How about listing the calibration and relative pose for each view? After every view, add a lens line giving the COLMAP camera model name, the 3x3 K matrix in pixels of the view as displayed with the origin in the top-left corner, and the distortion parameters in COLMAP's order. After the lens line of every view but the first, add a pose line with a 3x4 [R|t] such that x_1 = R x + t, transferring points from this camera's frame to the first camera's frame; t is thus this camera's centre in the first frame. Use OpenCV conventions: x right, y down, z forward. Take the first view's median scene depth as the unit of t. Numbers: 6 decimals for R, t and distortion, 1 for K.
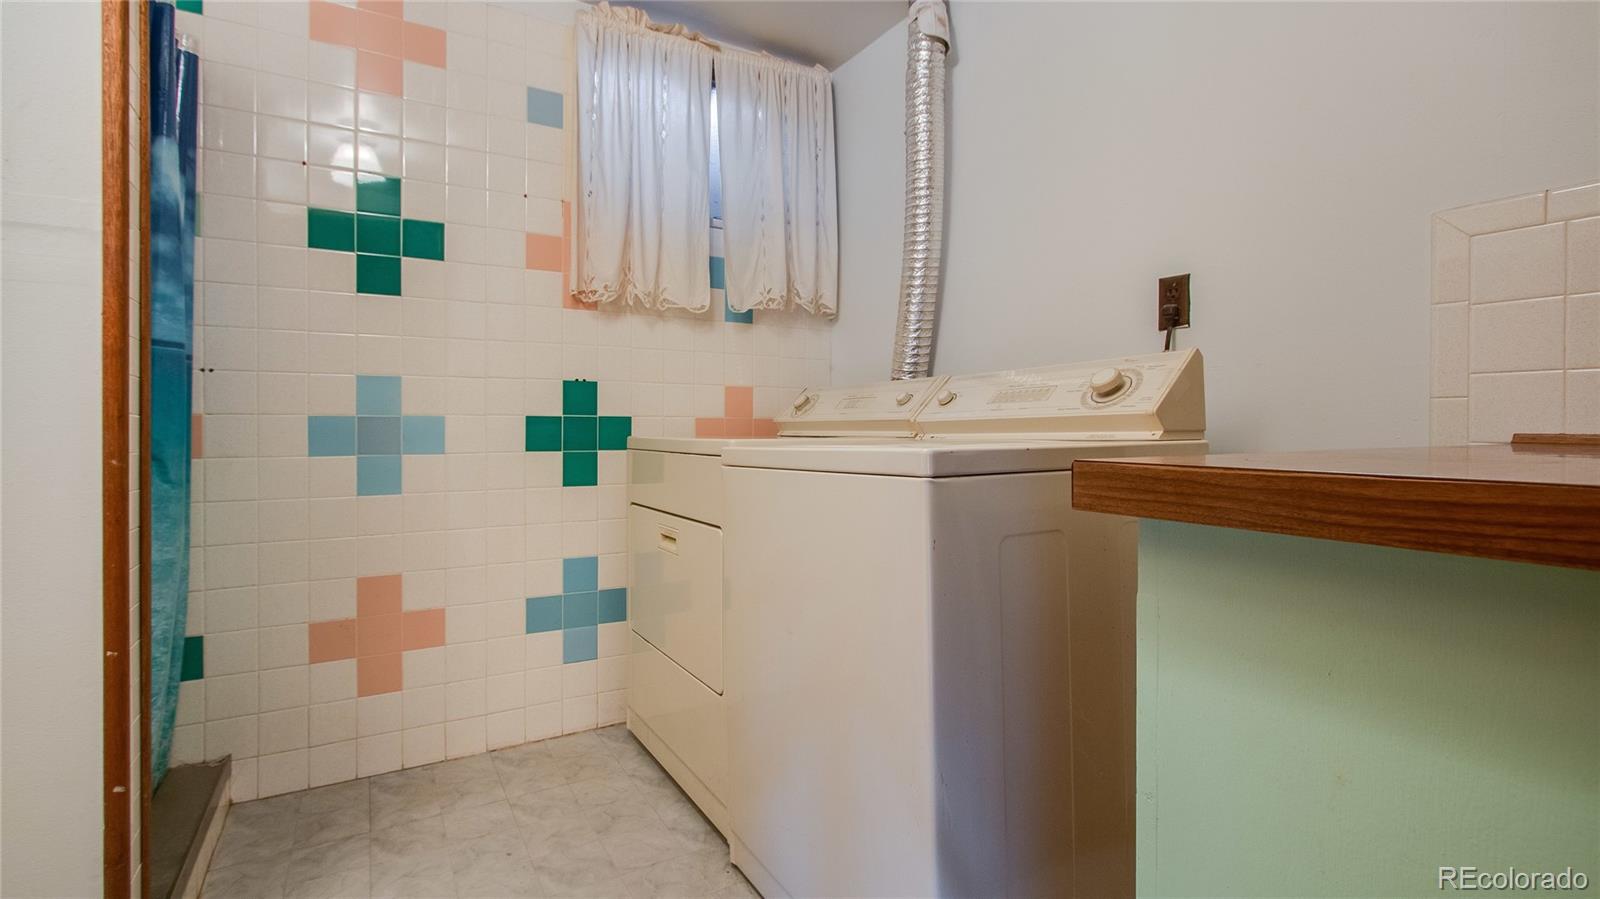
lens RADIAL K [[735.8, 0, 786.1], [0, 735.8, 448.8], [0, 0, 1]] dist [-0.002831, -0.000078]
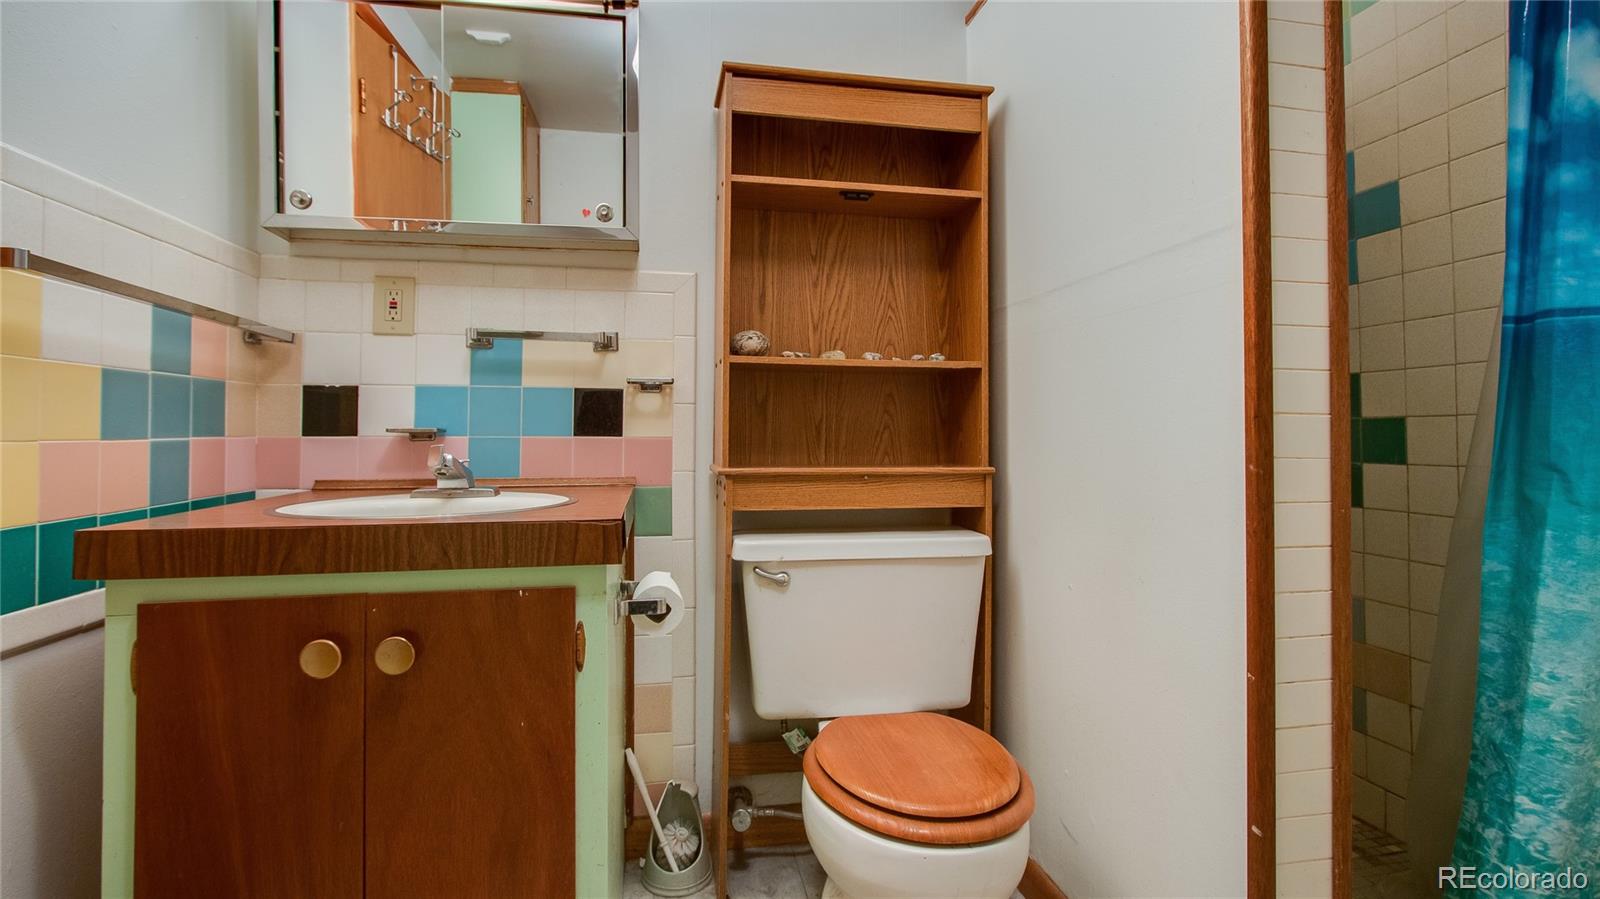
lens RADIAL K [[735.8, 0, 786.1], [0, 735.8, 448.8], [0, 0, 1]] dist [-0.002831, -0.000078]
pose [[-0.326777, -0.014379, -0.944992, 0.088767], [-0.005780, 0.999896, -0.013215, 0.006006], [0.945084, 0.001143, -0.326826, 0.507299]]
